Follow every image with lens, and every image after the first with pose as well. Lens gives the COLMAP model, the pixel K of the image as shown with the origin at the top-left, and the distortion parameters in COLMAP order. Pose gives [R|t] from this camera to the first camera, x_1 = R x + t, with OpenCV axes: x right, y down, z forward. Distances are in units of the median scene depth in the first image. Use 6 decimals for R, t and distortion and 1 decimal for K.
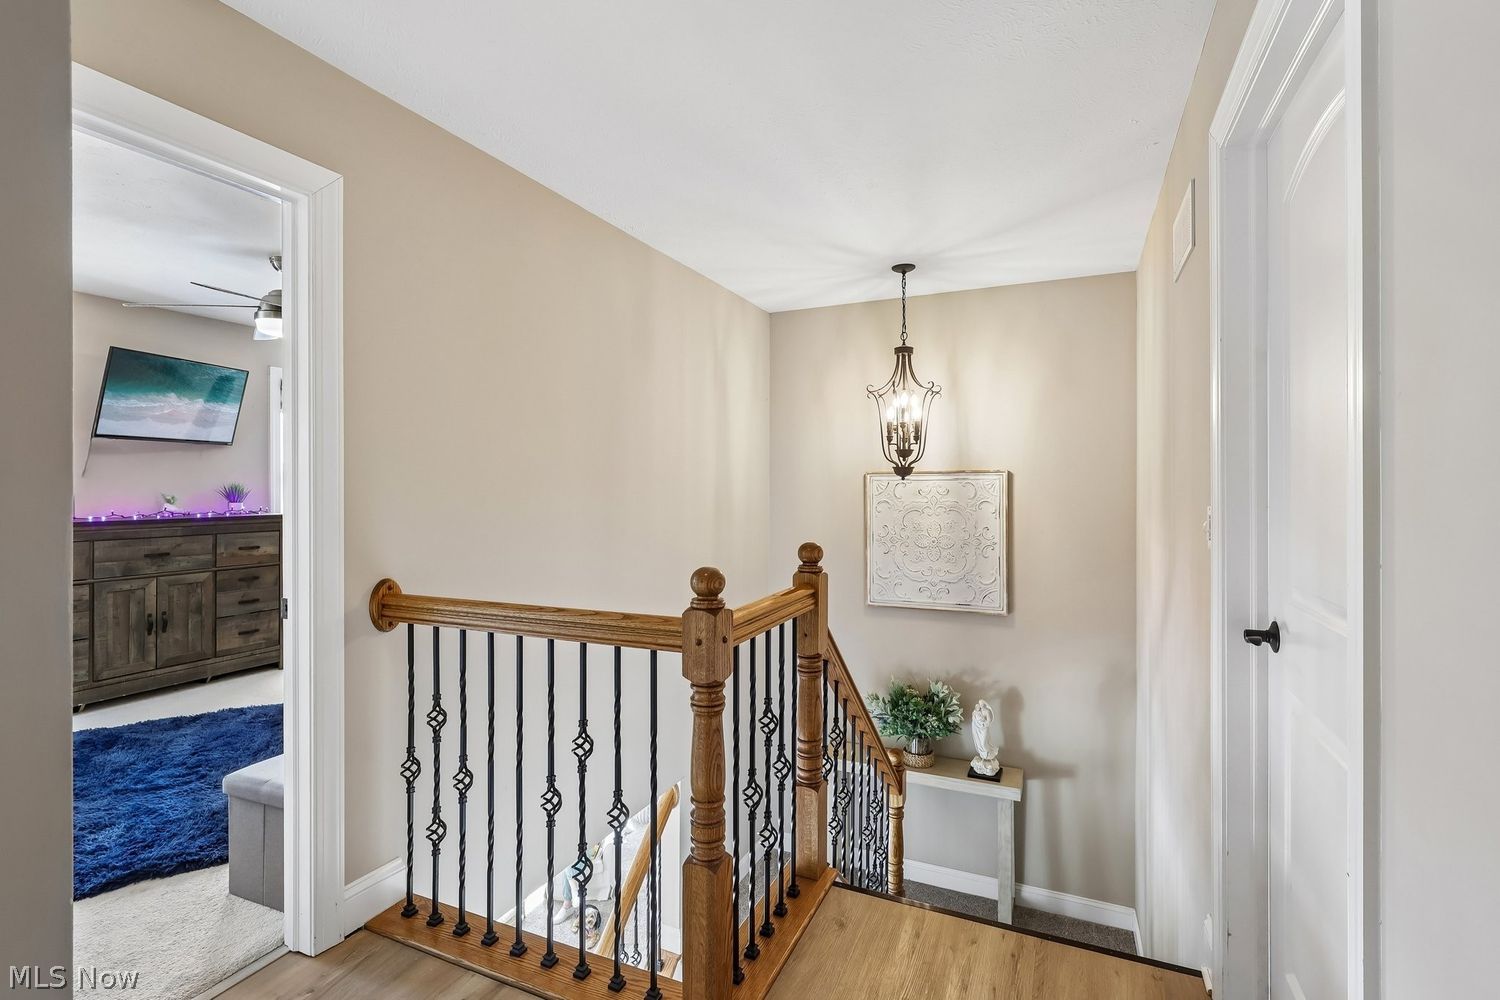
lens RADIAL K [[694.8, 0, 746.2], [0, 694.8, 496.0], [0, 0, 1]] dist [0.004904, 0.001176]
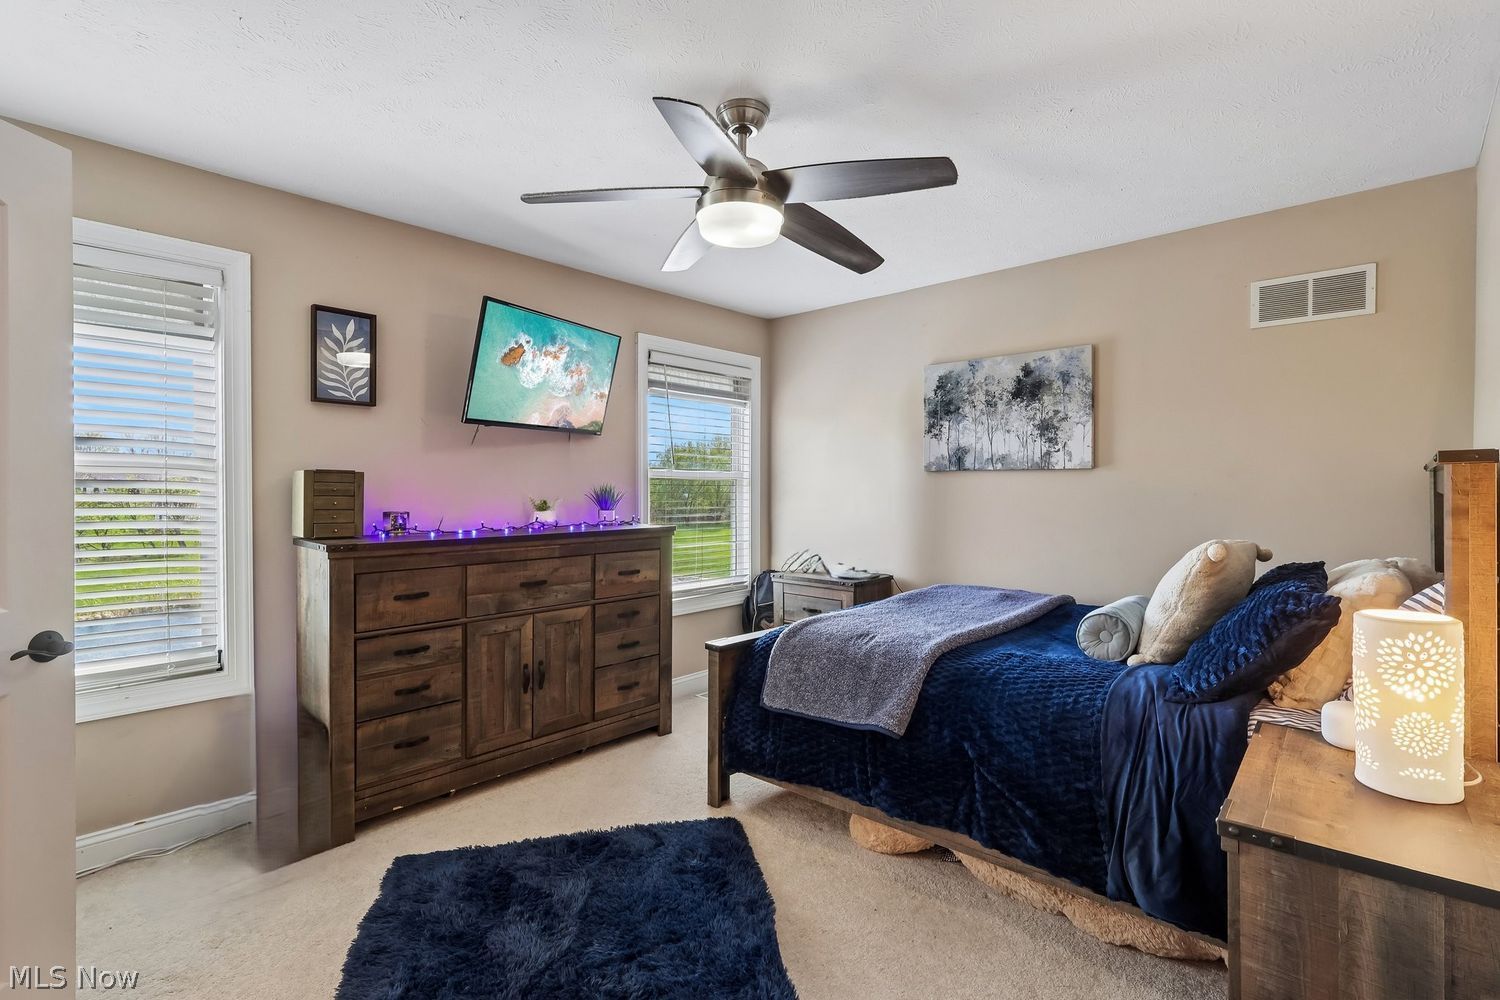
lens RADIAL K [[694.8, 0, 756.7], [0, 694.8, 497.5], [0, 0, 1]] dist [0.004904, 0.001176]
pose [[0.954114, -0.000706, -0.299443, -0.392582], [0.001557, 0.999995, 0.002603, -0.007035], [0.299440, -0.002950, 0.954111, 0.365977]]
